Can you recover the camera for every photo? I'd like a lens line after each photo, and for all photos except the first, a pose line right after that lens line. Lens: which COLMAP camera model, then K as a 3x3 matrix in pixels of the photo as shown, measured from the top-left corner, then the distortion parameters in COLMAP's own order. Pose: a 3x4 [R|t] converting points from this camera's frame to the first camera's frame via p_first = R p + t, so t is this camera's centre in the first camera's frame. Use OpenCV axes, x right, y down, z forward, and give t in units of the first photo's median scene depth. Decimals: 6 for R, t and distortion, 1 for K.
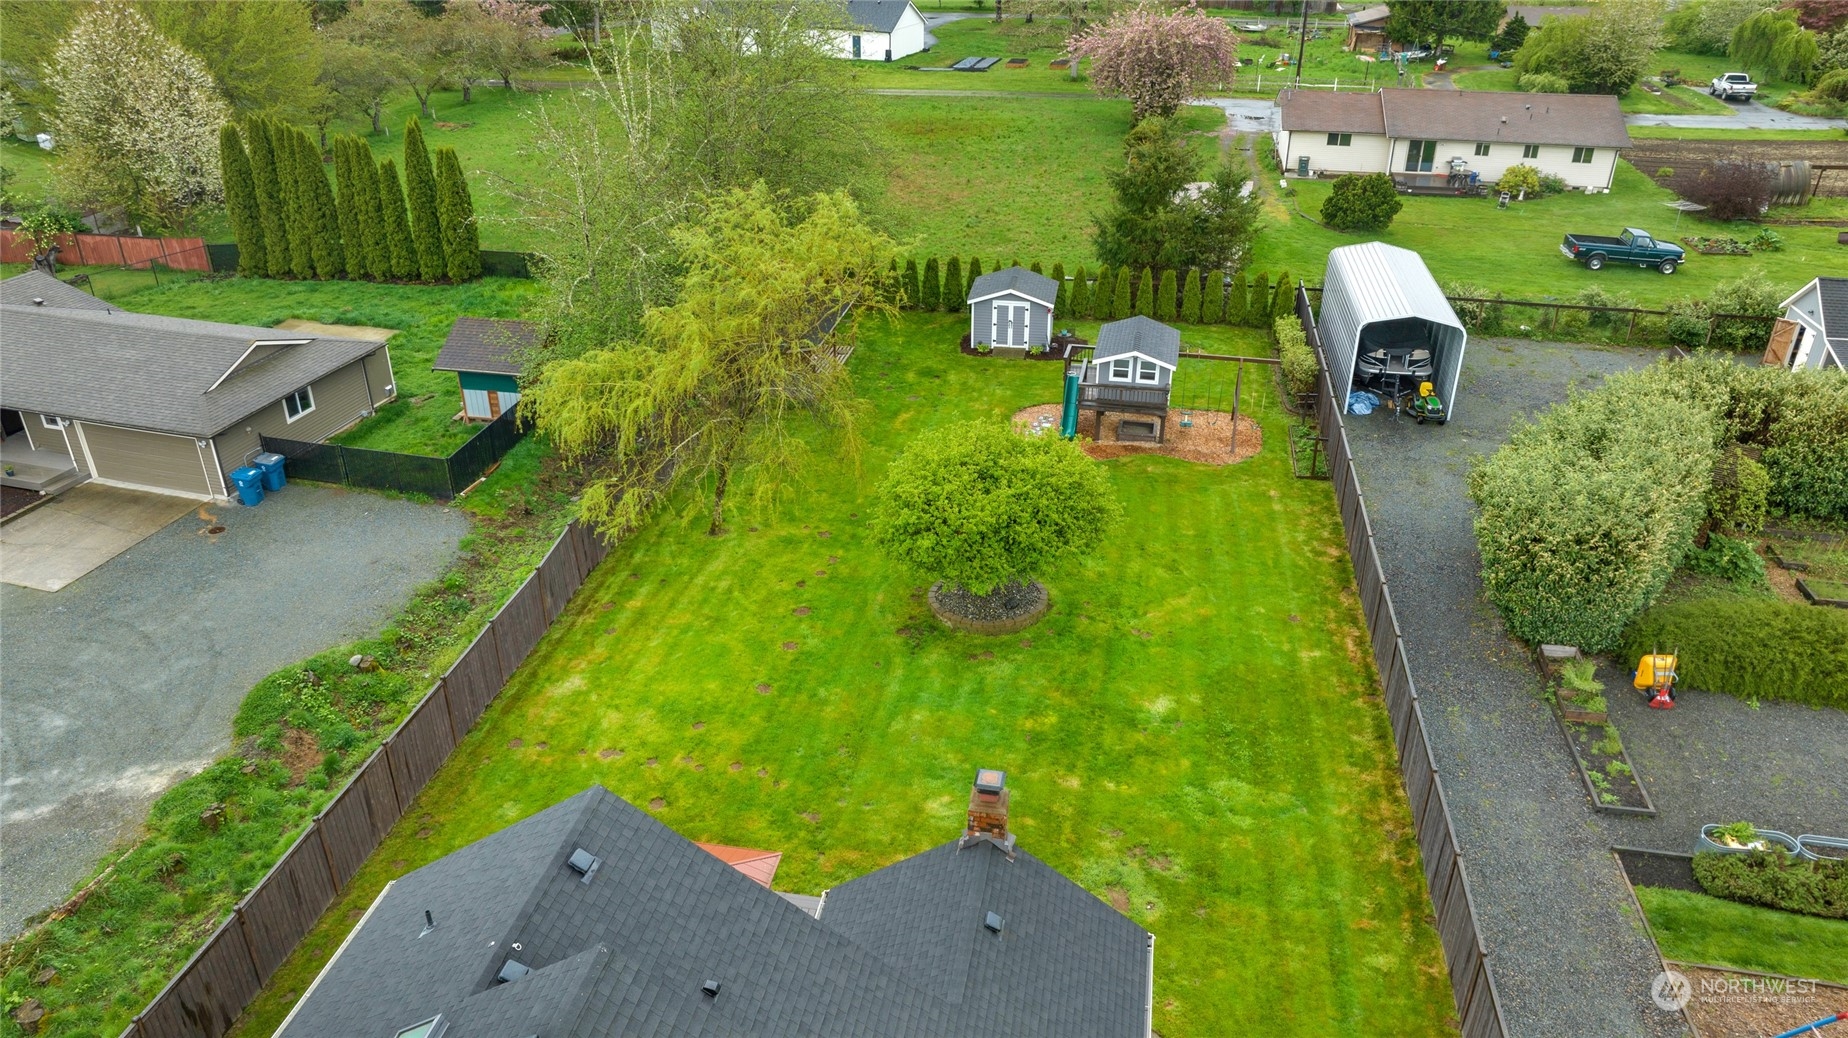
lens RADIAL K [[1289.3, 0, 924.0], [0, 1289.3, 519.0], [0, 0, 1]] dist [-0.015562, -0.004528]
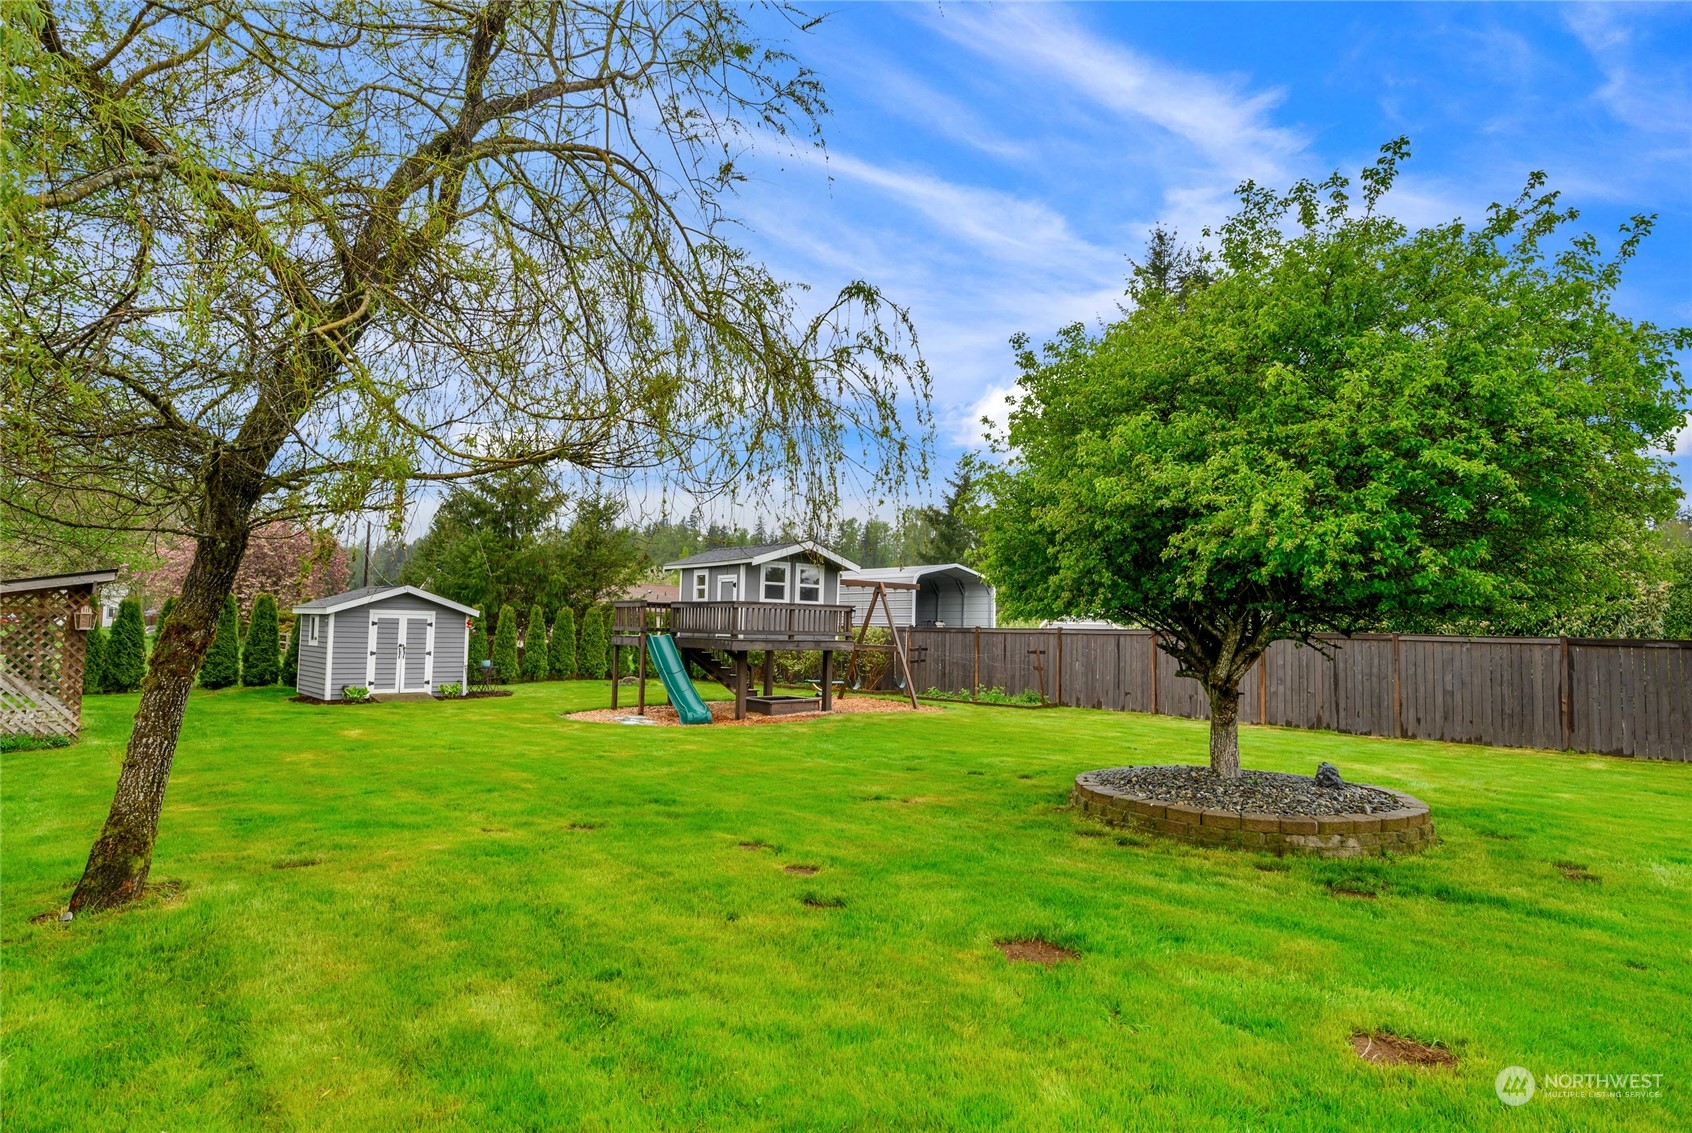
lens RADIAL K [[971.9, 0, 854.5], [0, 971.9, 599.1], [0, 0, 1]] dist [-0.001481, -0.000255]
pose [[0.620943, 0.027942, 0.783358, -0.153949], [0.356325, 0.880078, -0.313840, 0.041887], [-0.698185, 0.474006, 0.536522, 0.606397]]
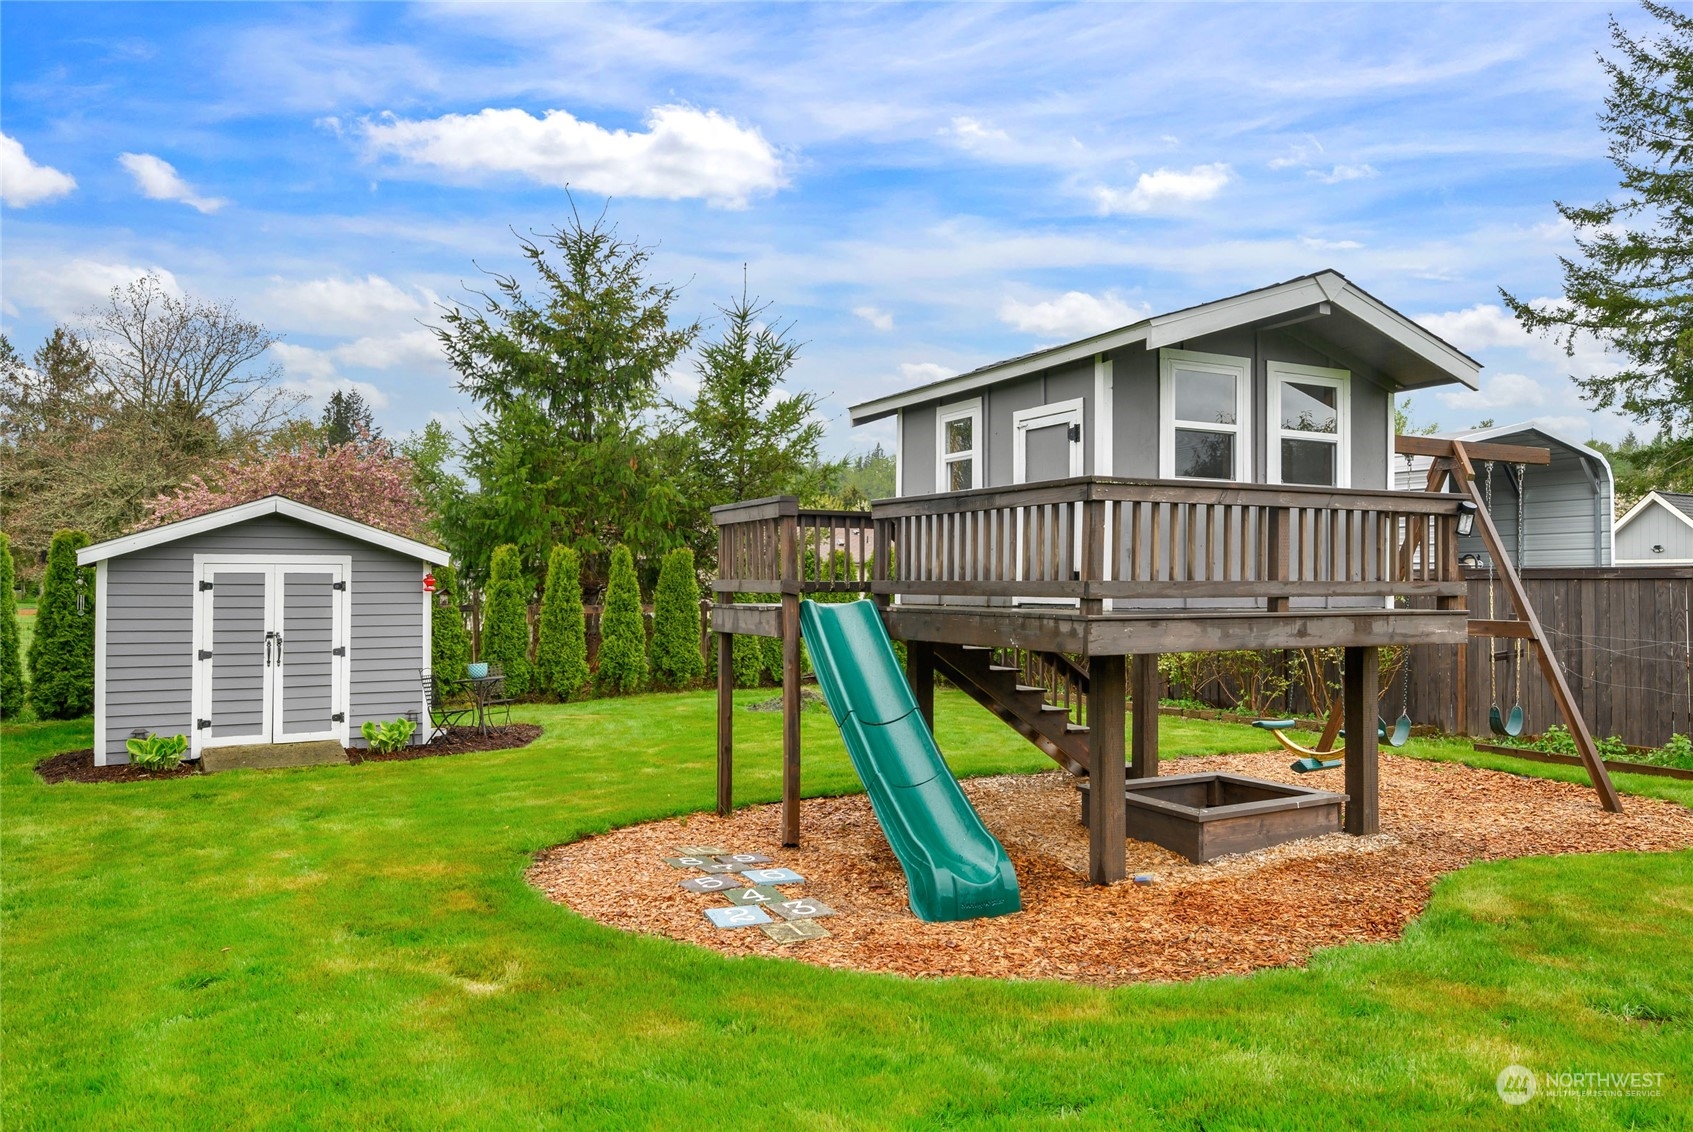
lens RADIAL K [[1222.7, 0, 845.4], [0, 1222.7, 558.8], [0, 0, 1]] dist [-0.008163, -0.000903]
pose [[0.779288, 0.003164, 0.626657, 0.003127], [0.302014, 0.874298, -0.379988, -0.039381], [-0.549087, 0.485379, 0.680375, 0.764283]]
